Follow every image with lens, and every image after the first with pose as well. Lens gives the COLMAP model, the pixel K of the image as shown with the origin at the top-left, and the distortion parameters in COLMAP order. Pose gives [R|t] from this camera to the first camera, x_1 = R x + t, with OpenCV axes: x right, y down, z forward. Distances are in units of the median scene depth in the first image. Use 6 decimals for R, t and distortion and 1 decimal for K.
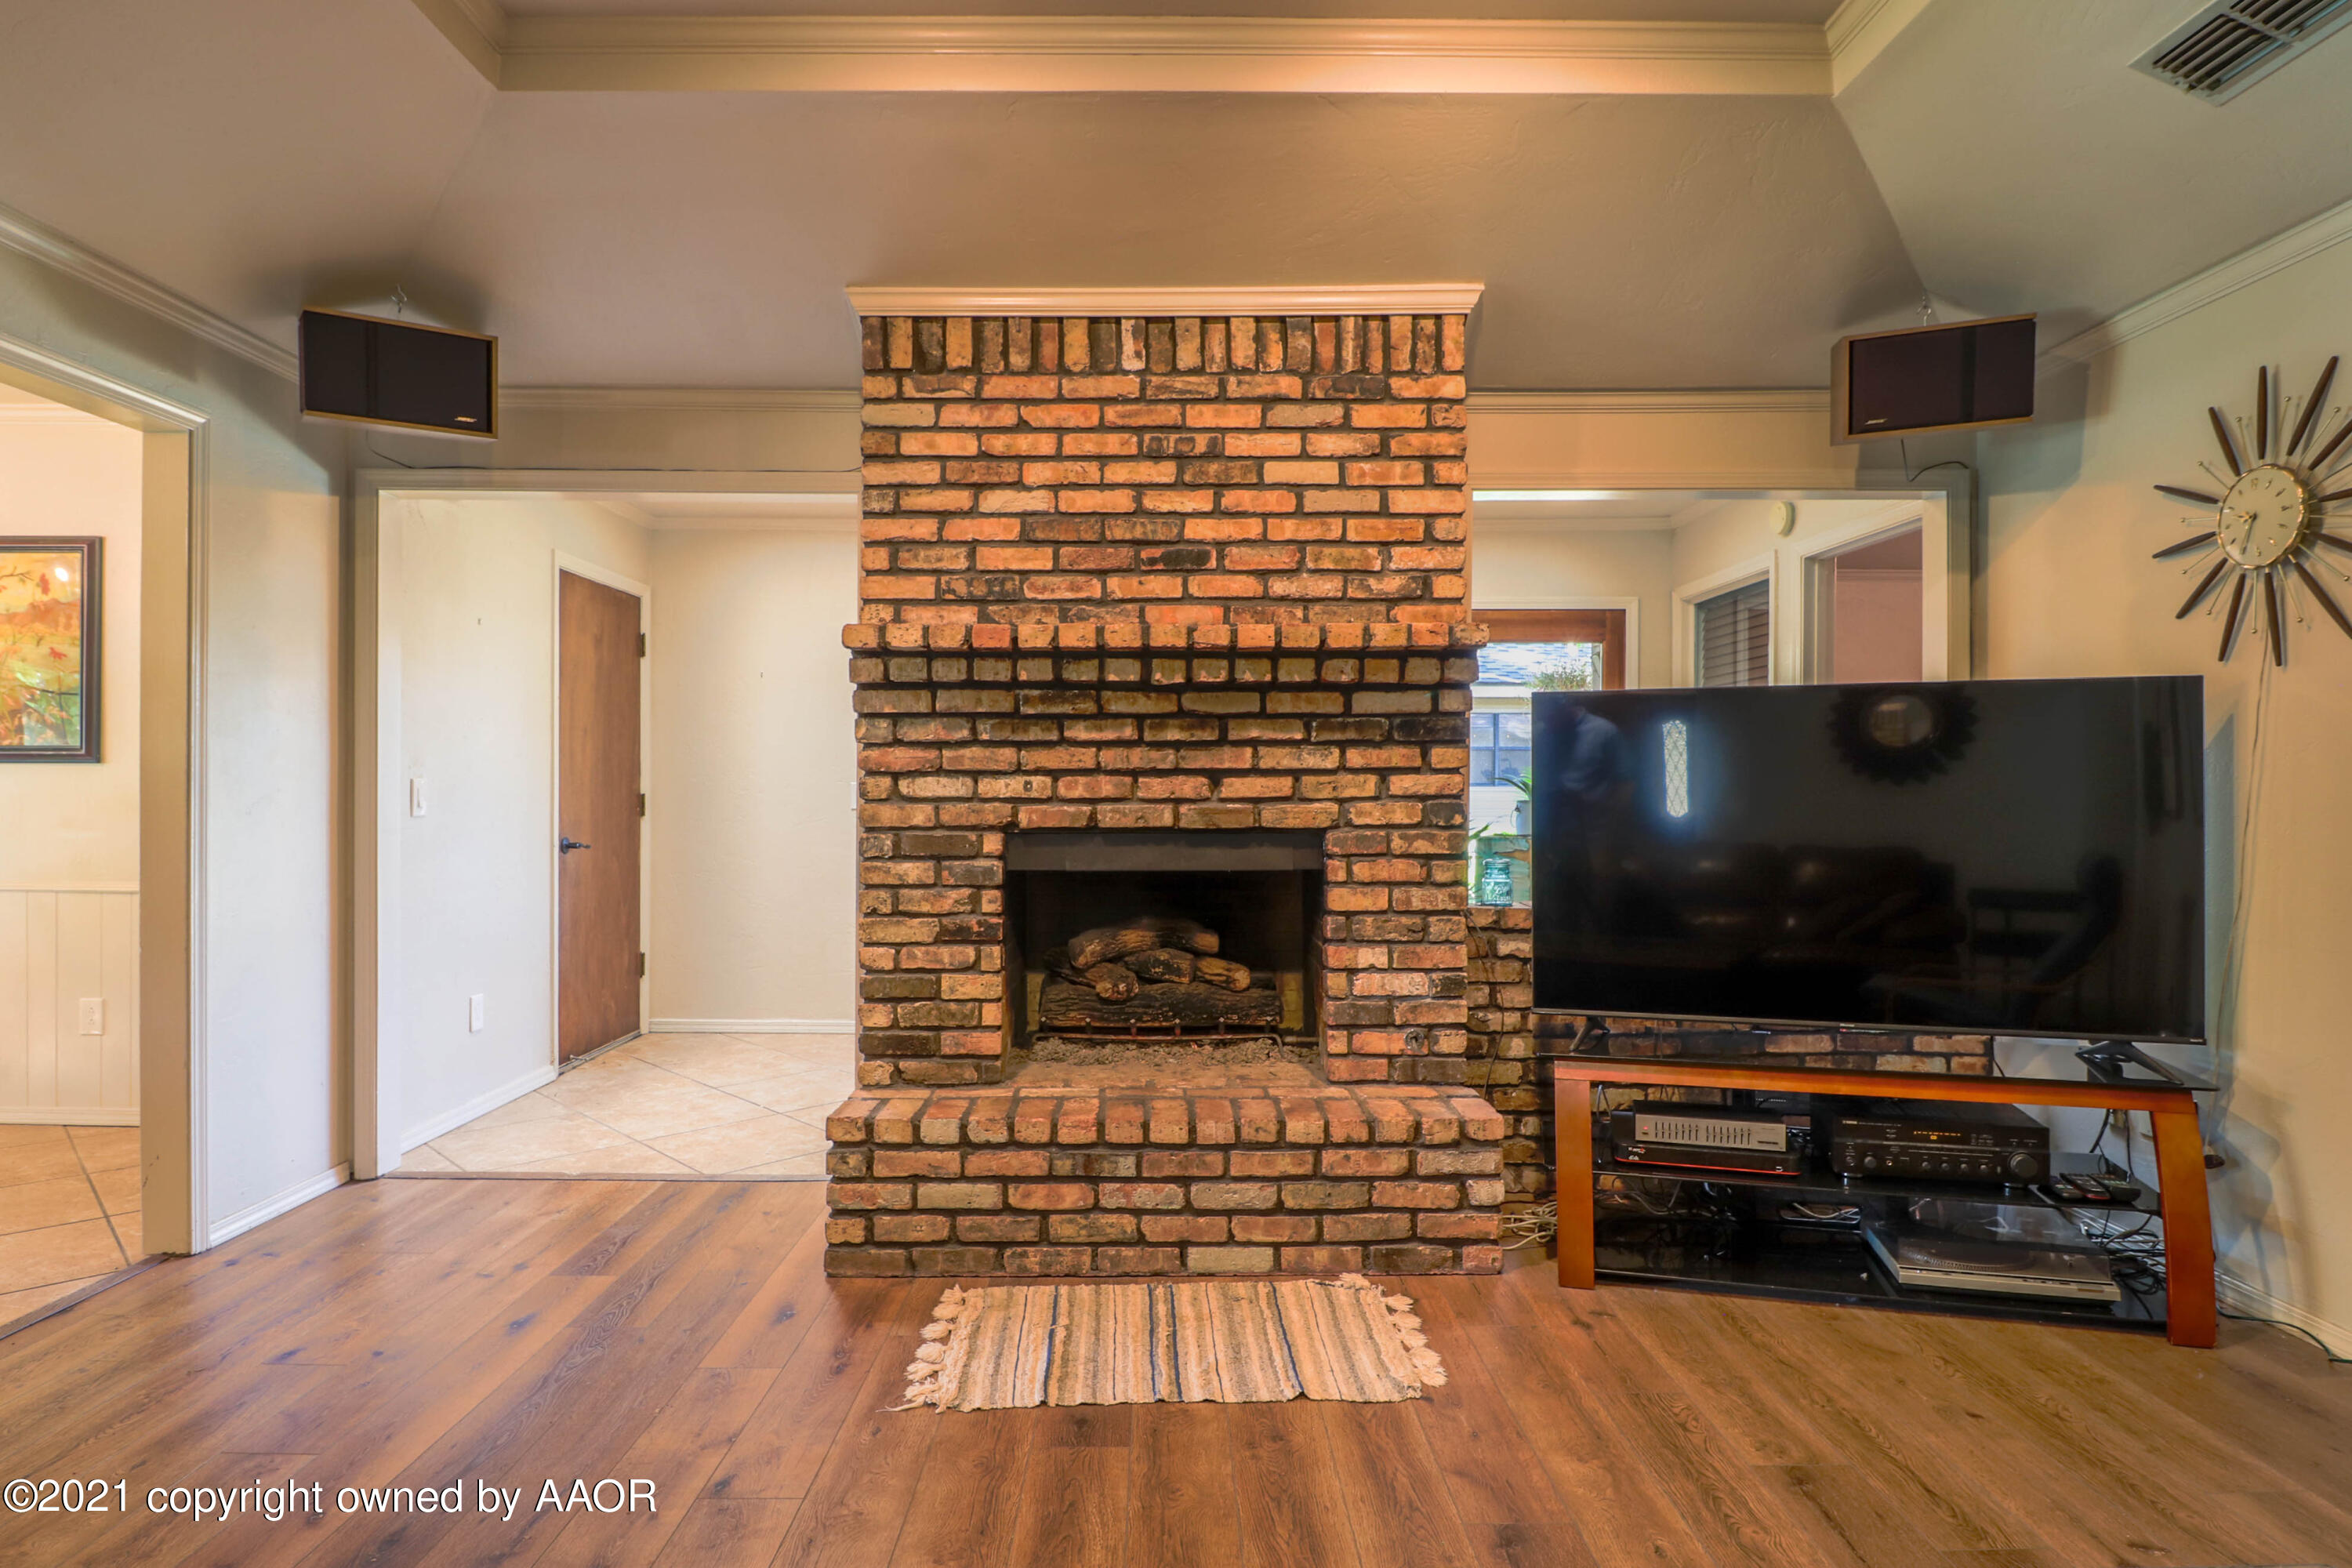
lens RADIAL K [[1267.9, 0, 1154.0], [0, 1267.9, 794.1], [0, 0, 1]] dist [0.002399, -0.005193]
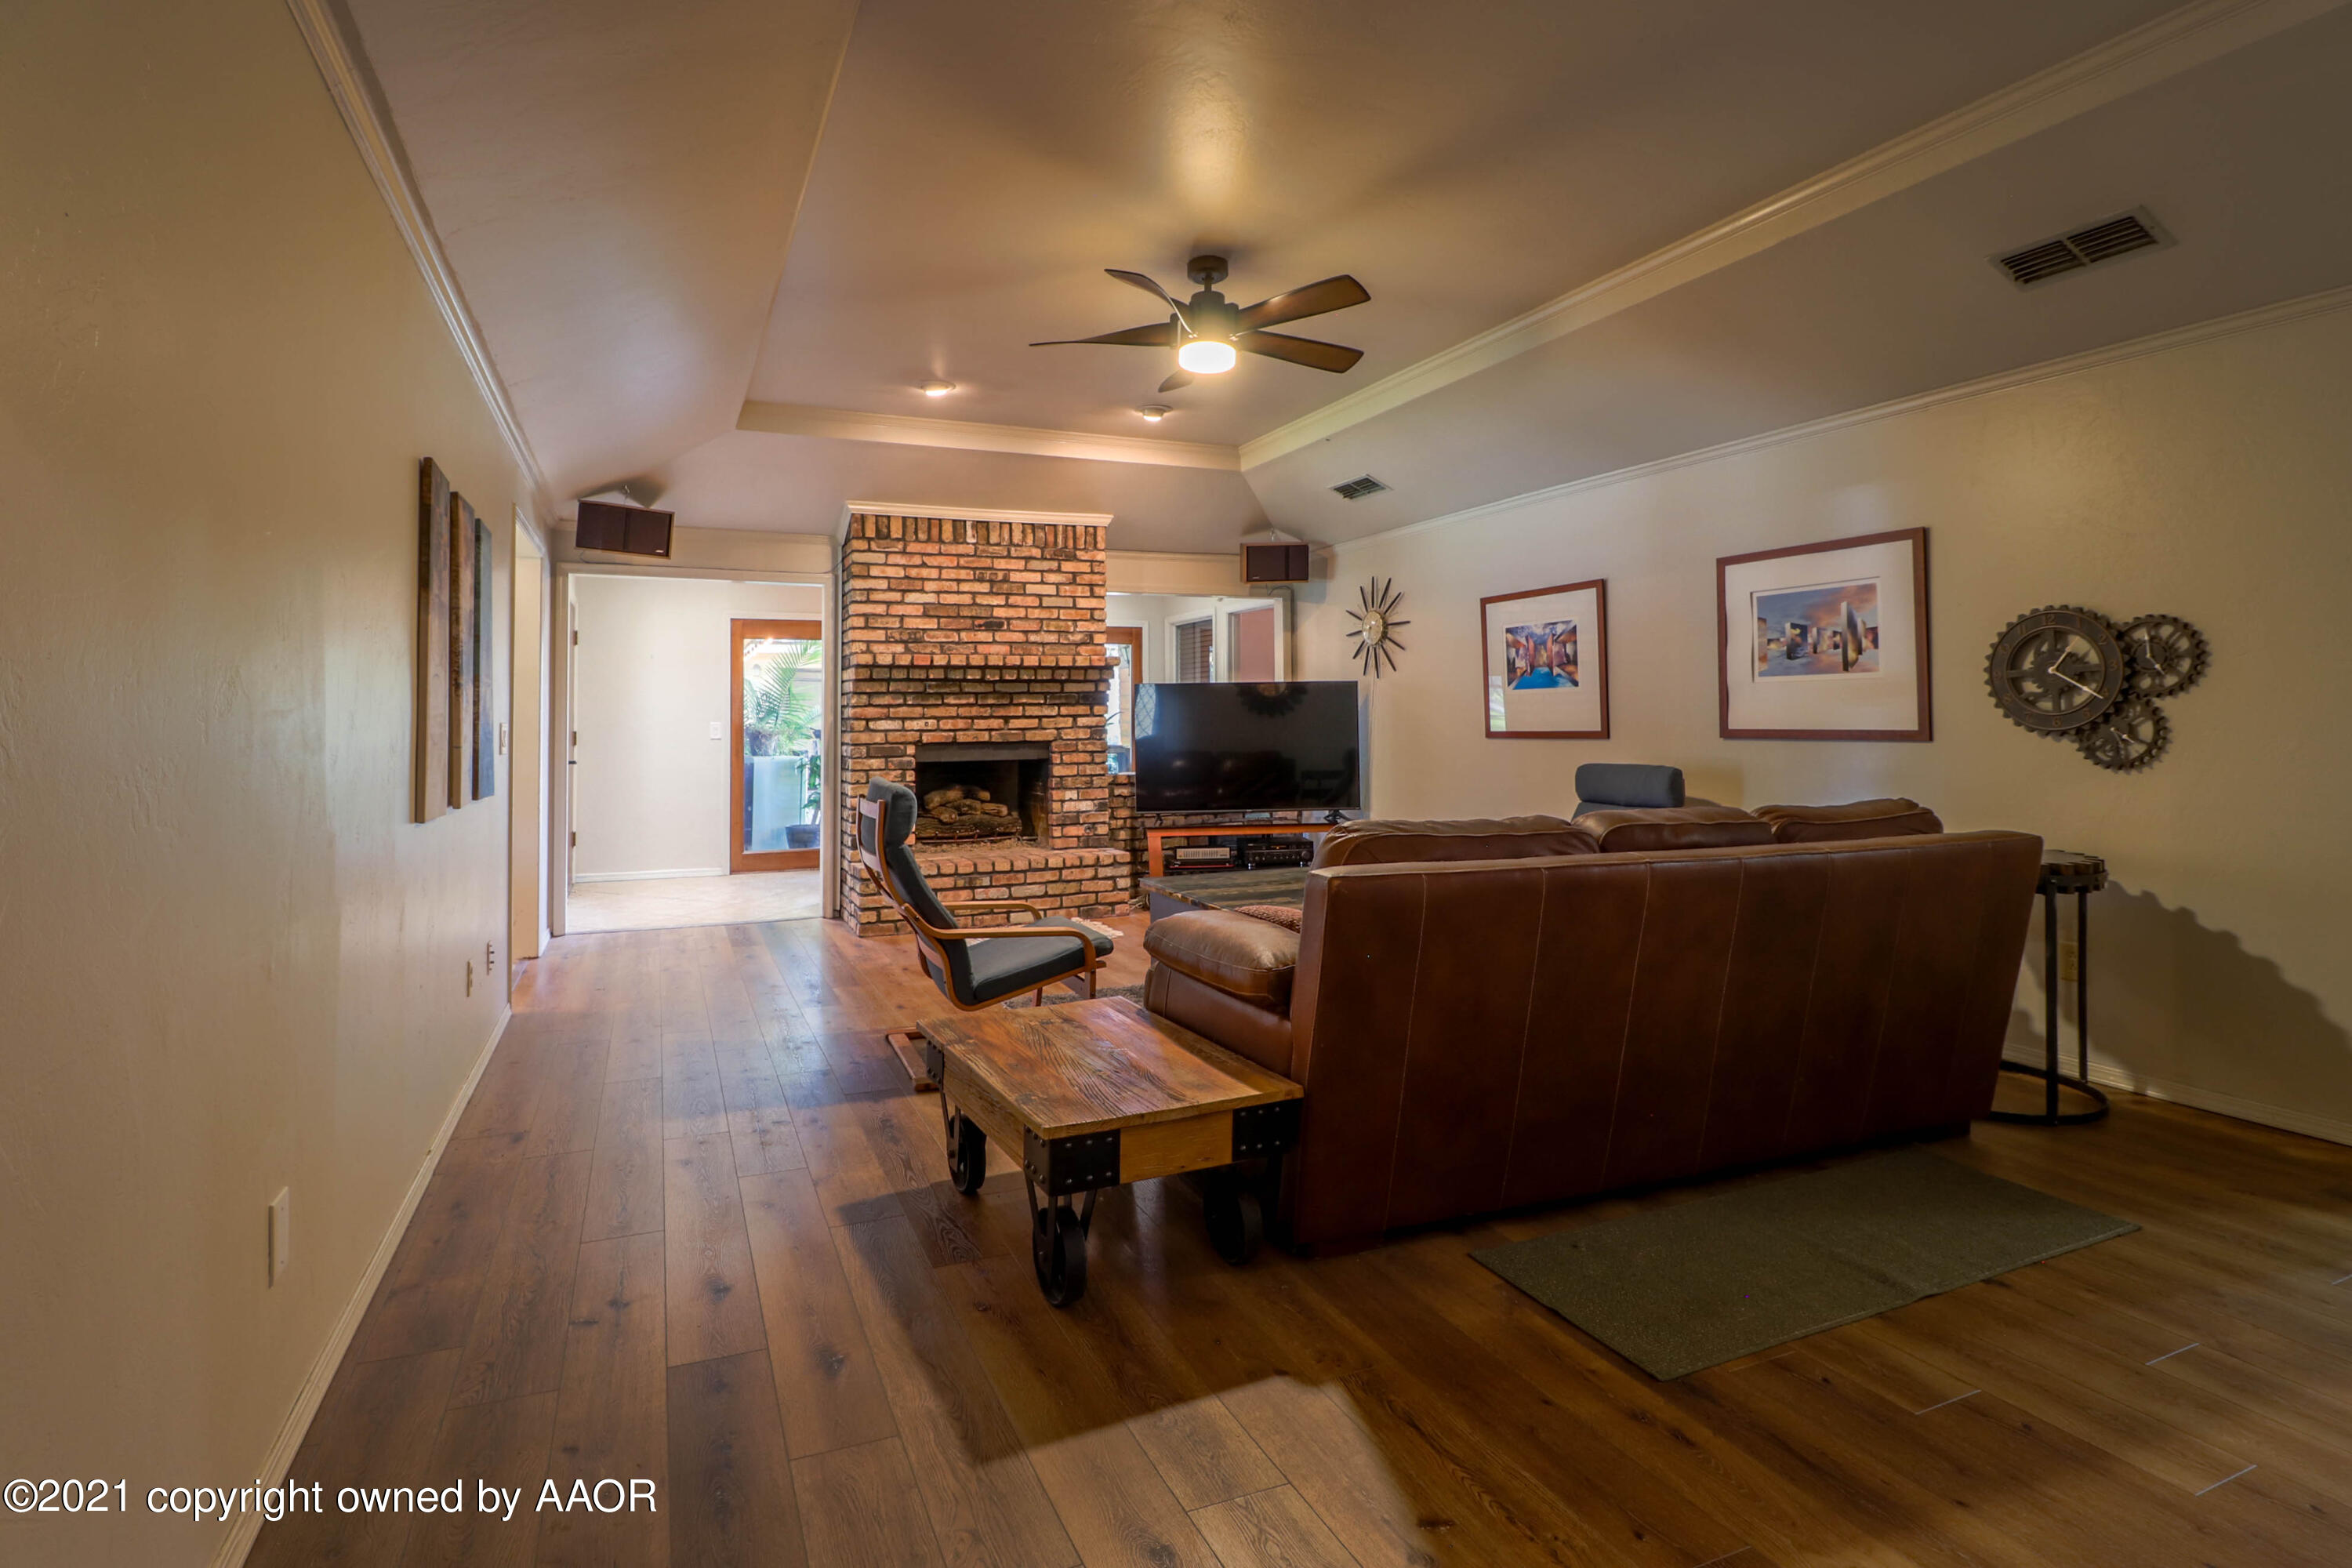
lens RADIAL K [[1137.9, 0, 1078.4], [0, 1137.9, 722.5], [0, 0, 1]] dist [-0.004815, -0.008079]
pose [[0.936832, -0.010798, 0.349612, -0.559913], [0.012235, 0.999923, -0.001902, -0.002128], [-0.349564, 0.006059, 0.936893, -1.000807]]
